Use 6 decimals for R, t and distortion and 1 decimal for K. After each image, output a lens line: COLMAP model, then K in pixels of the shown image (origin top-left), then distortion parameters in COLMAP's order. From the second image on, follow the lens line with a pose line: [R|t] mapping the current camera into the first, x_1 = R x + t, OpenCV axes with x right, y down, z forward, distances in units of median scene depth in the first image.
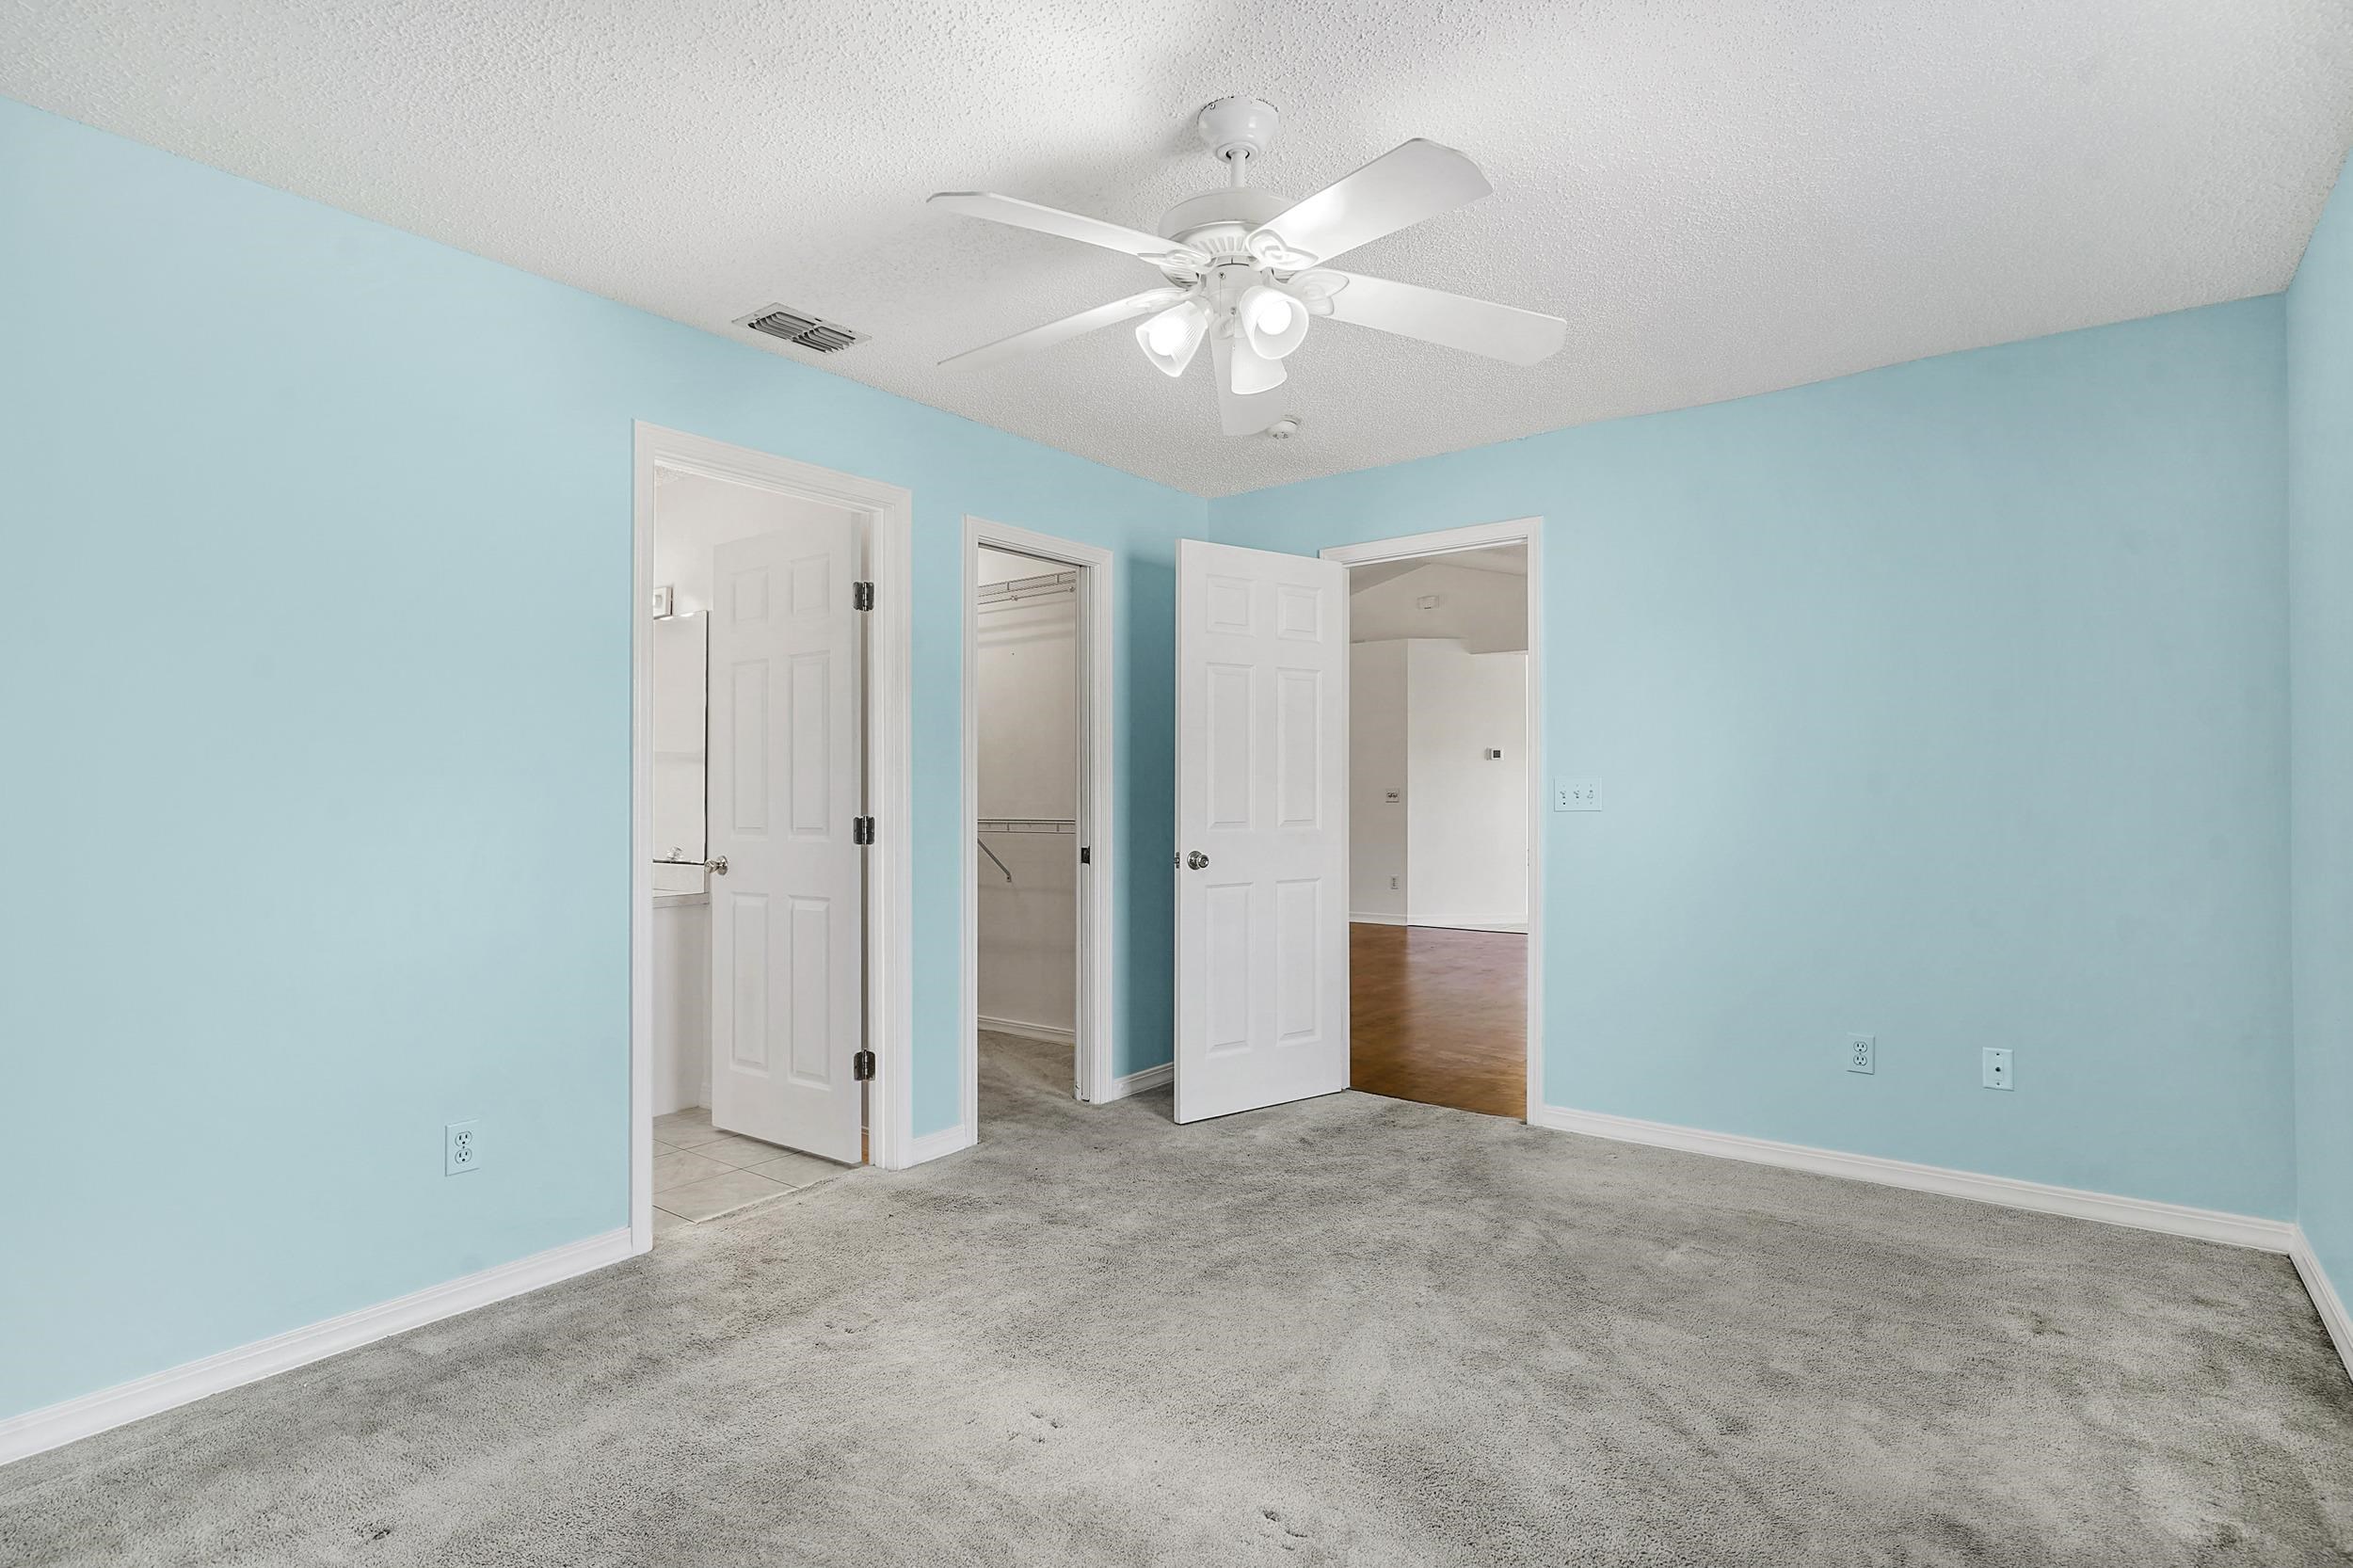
lens RADIAL K [[1157.9, 0, 1188.3], [0, 1157.9, 785.9], [0, 0, 1]] dist [-0.011539, 0.006720]
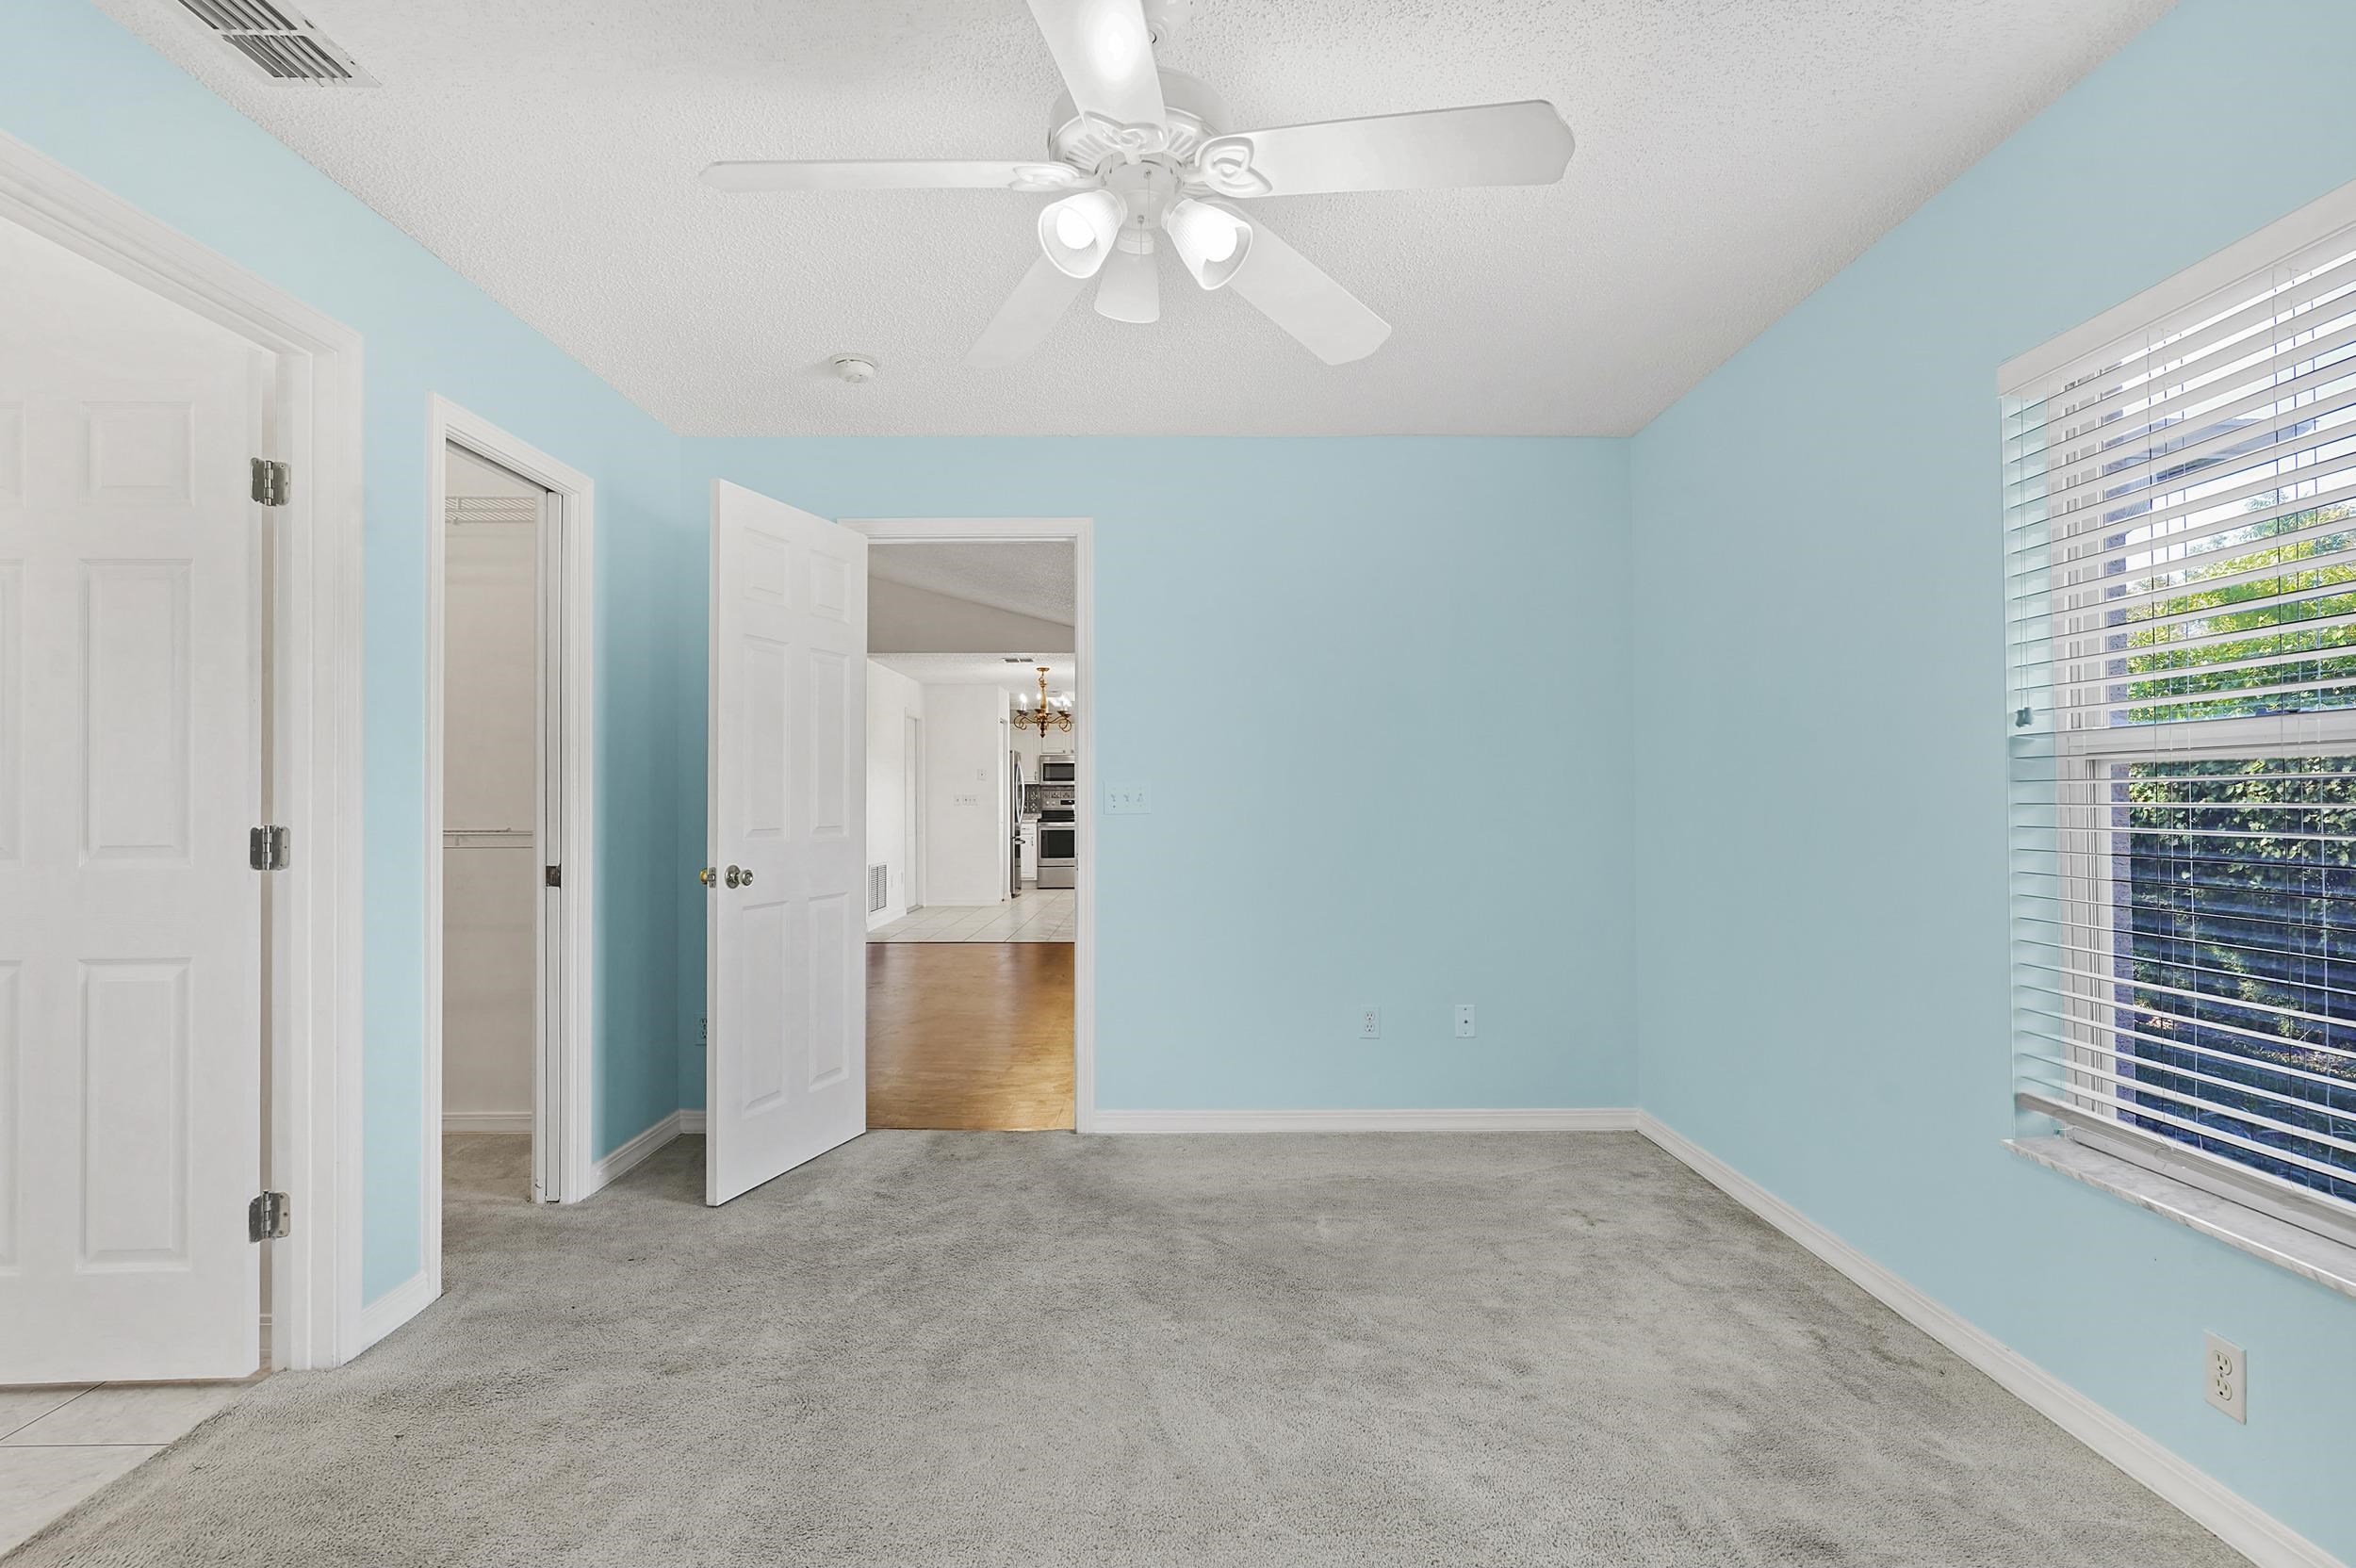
lens RADIAL K [[1159.3, 0, 1191.5], [0, 1159.3, 790.4], [0, 0, 1]] dist [-0.011539, 0.006720]
pose [[0.792146, 0.007806, 0.610282, -0.271907], [-0.007017, 0.999969, -0.003681, 0.005340], [-0.610292, -0.001366, 0.792176, 0.188493]]
